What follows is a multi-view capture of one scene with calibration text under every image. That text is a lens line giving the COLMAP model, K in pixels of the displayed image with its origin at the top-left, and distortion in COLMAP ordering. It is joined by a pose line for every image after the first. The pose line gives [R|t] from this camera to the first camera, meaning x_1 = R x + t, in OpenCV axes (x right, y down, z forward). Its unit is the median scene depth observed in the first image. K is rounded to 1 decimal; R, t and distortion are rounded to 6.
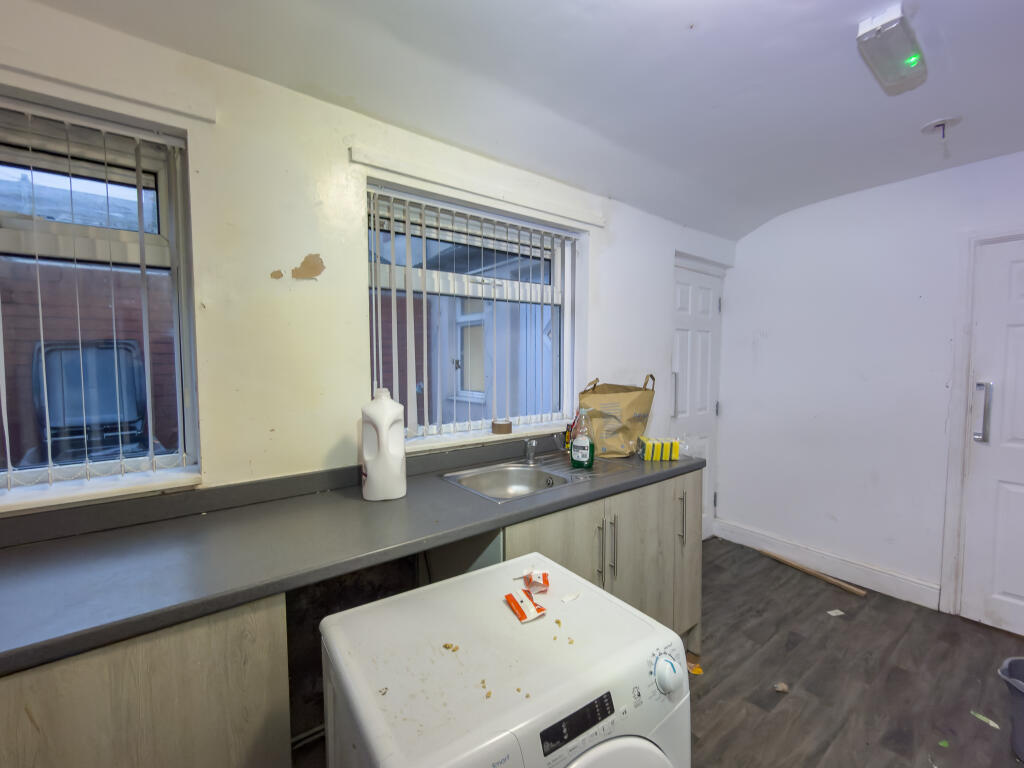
lens RADIAL K [[418.3, 0, 512.0], [0, 418.3, 384.0], [0, 0, 1]] dist [-0.001885, -0.000298]
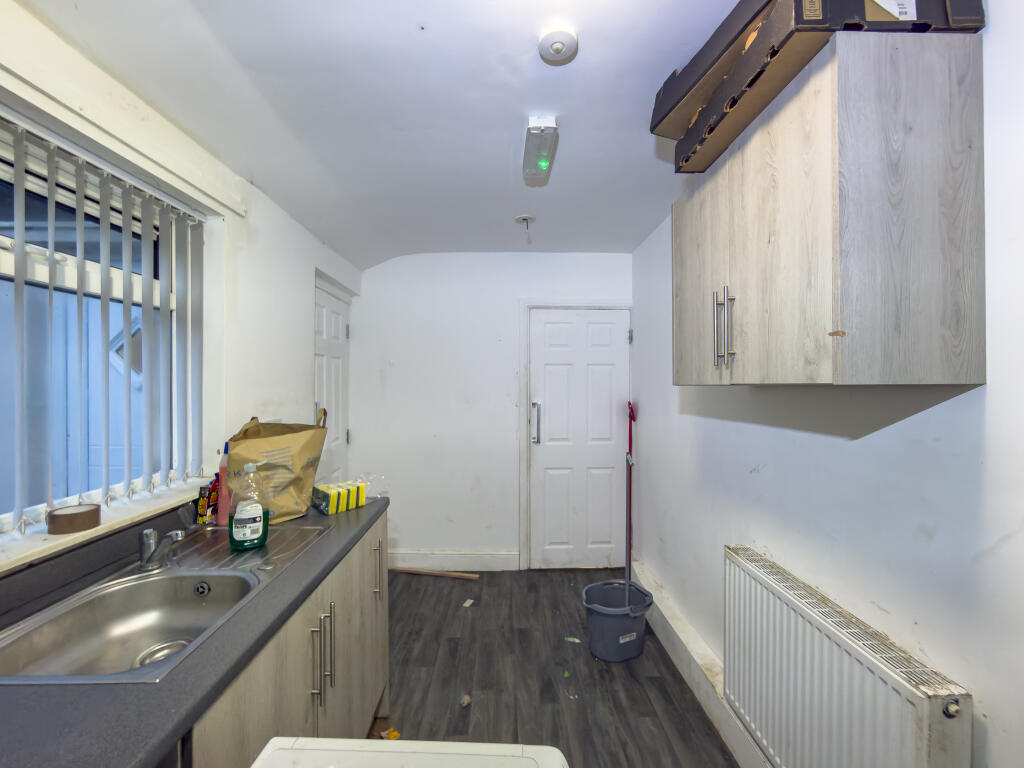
lens RADIAL K [[421.0, 0, 516.4], [0, 421.0, 386.6], [0, 0, 1]] dist [-0.001654, -0.000233]
pose [[0.612773, -0.006377, 0.790233, -0.096743], [0.048338, 0.998397, -0.029427, -0.023130], [-0.788779, 0.056230, 0.612100, 0.182144]]
